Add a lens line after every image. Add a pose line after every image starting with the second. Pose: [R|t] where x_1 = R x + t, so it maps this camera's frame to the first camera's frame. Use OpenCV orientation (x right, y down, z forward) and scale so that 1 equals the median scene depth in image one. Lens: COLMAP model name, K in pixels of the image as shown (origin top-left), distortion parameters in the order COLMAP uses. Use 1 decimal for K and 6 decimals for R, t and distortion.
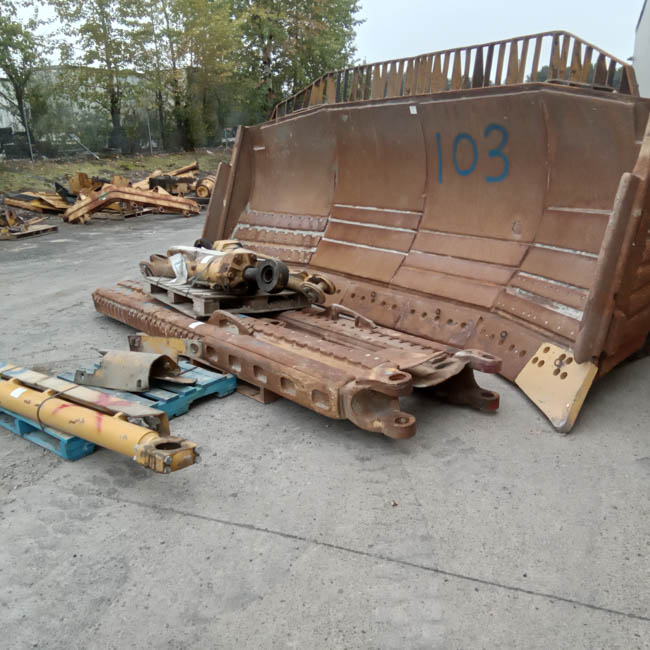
lens RADIAL K [[605.8, 0, 328.4], [0, 605.8, 326.0], [0, 0, 1]] dist [0.067019, -0.098553]
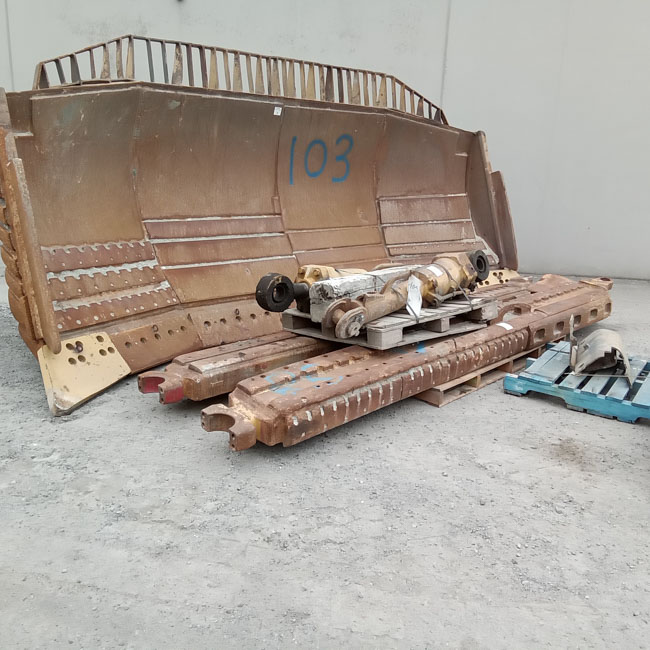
lens RADIAL K [[605.8, 0, 328.4], [0, 605.8, 326.0], [0, 0, 1]] dist [0.067019, -0.098553]
pose [[-0.058411, -0.236885, 0.969780, -0.737676], [0.265491, 0.932769, 0.243836, -0.203542], [-0.962342, 0.271711, 0.008407, 0.823416]]
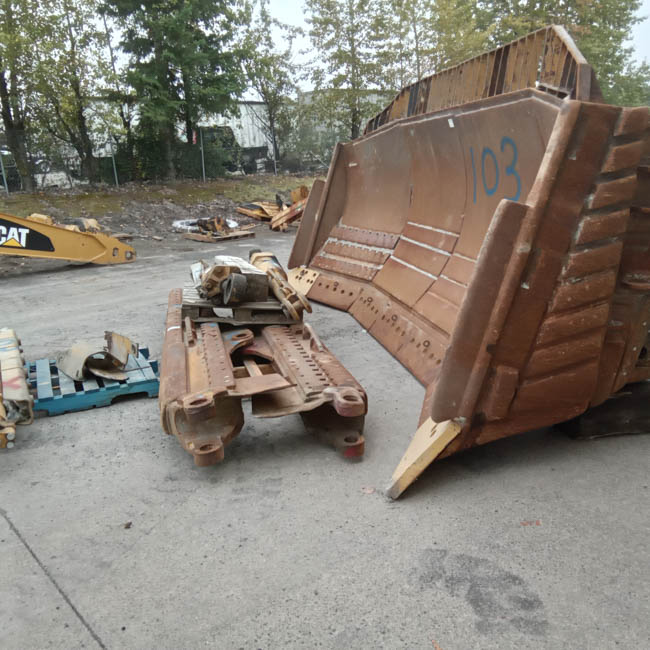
lens RADIAL K [[596.6, 0, 325.0], [0, 596.6, 325.0], [0, 0, 1]] dist [0.044474, -0.054094]
pose [[0.899185, 0.106287, -0.424464, 0.313862], [-0.112666, 0.993581, 0.010123, -0.032585], [0.422816, 0.038720, 0.905388, 0.093641]]
